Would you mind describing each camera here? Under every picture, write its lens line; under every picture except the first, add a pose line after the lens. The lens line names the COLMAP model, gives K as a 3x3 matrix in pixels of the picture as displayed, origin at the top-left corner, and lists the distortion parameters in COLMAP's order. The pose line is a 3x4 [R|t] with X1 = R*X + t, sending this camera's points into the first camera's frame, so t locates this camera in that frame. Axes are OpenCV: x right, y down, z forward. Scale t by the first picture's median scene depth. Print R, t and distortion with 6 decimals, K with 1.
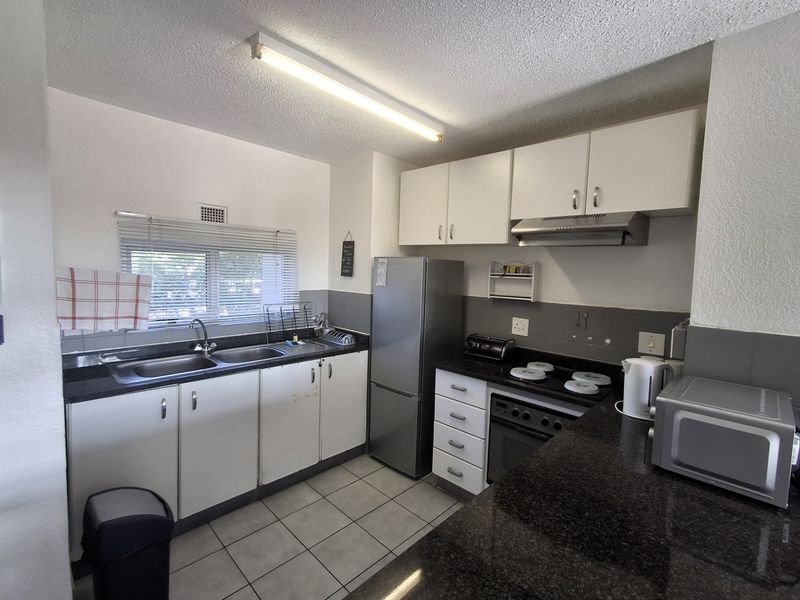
lens RADIAL K [[364.9, 0, 396.8], [0, 364.9, 299.1], [0, 0, 1]] dist [0.001418, 0.003547]
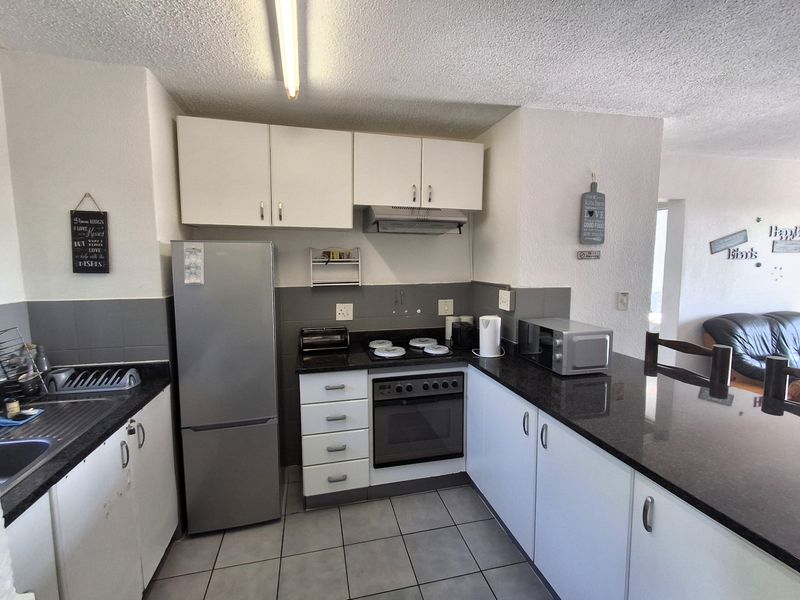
lens RADIAL K [[364.9, 0, 397.5], [0, 364.9, 298.1], [0, 0, 1]] dist [0.001418, 0.003547]
pose [[0.525679, -0.117163, 0.842576, -0.461401], [0.089410, 0.992594, 0.082241, -0.034581], [-0.845971, 0.032103, 0.532261, 0.359713]]
